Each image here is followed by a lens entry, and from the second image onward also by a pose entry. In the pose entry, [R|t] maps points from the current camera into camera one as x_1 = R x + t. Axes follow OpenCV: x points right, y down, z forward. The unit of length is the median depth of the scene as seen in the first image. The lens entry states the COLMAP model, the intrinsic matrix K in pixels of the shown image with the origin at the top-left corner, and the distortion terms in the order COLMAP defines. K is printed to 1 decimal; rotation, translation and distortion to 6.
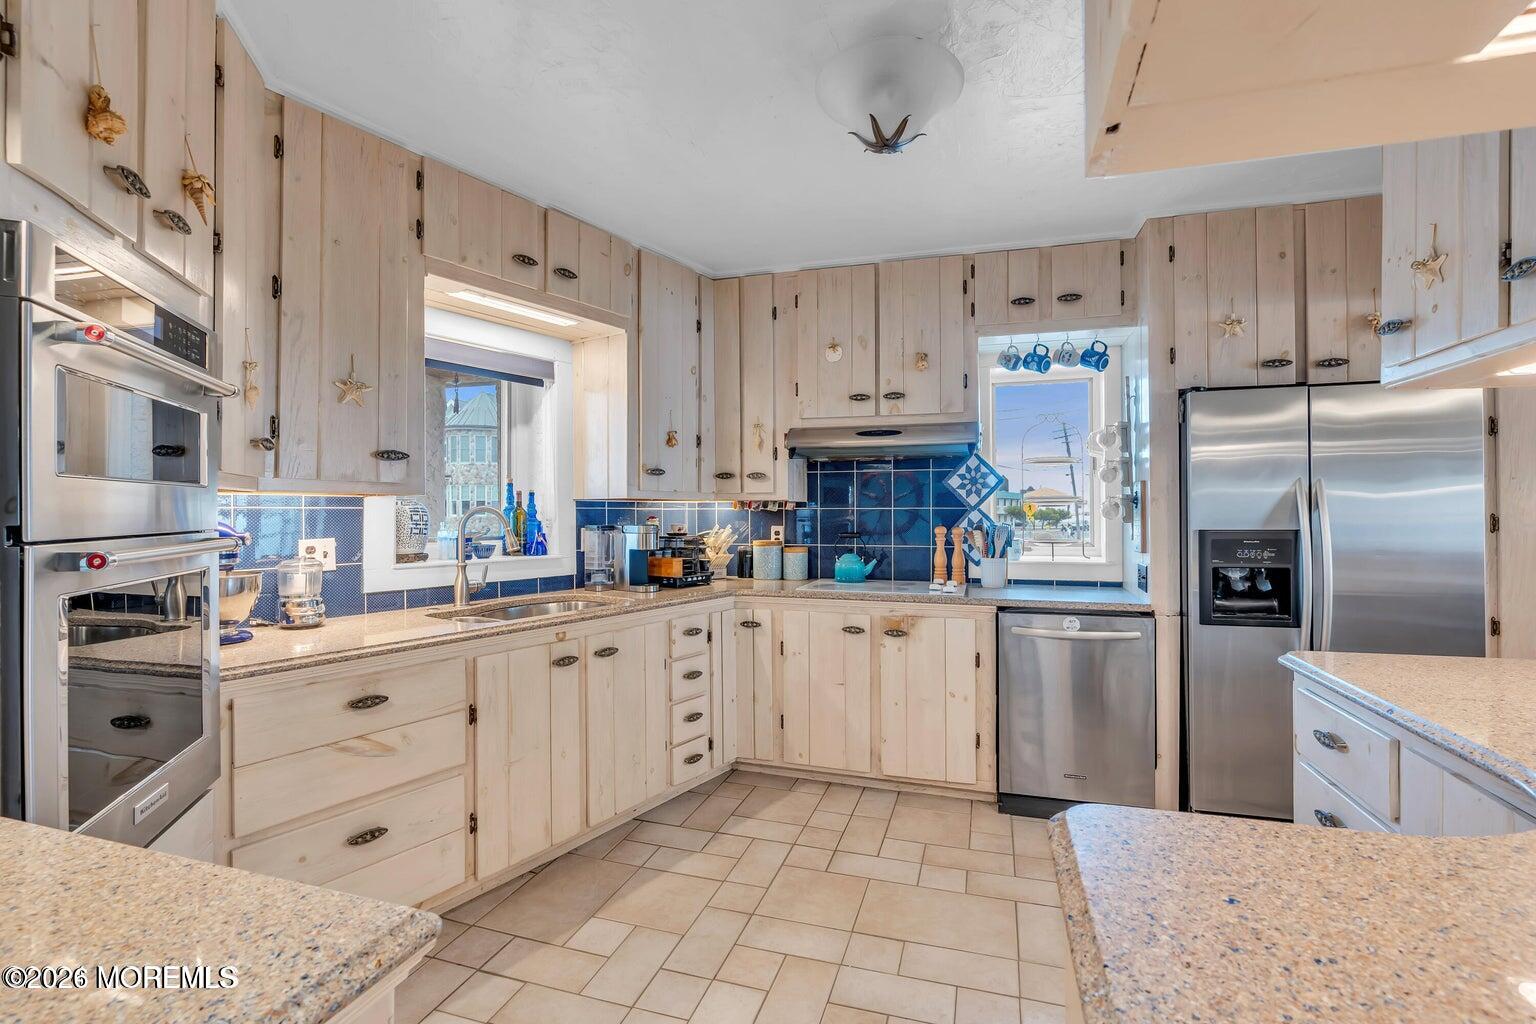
lens RADIAL K [[694.4, 0, 774.5], [0, 694.4, 509.9], [0, 0, 1]] dist [-0.010040, 0.000185]
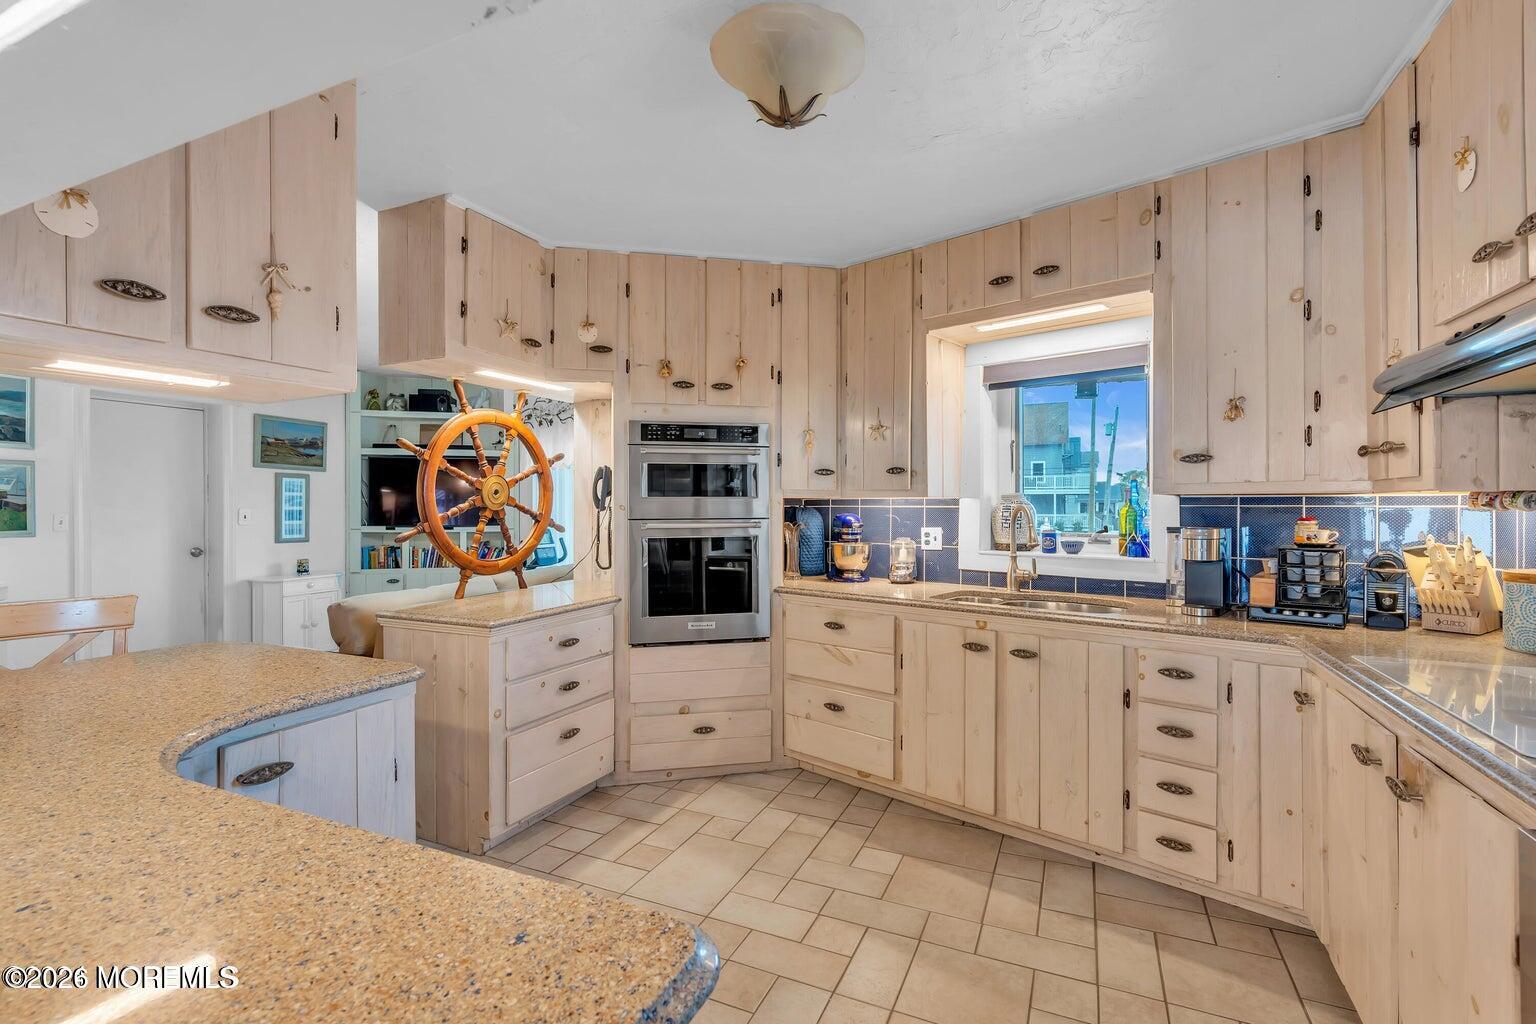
lens RADIAL K [[694.4, 0, 774.5], [0, 694.4, 509.9], [0, 0, 1]] dist [-0.010040, 0.000185]
pose [[-0.122304, 0.006646, -0.992470, 0.815951], [0.002728, 0.999976, 0.006360, -0.005687], [0.992489, -0.001930, -0.122320, 0.815549]]
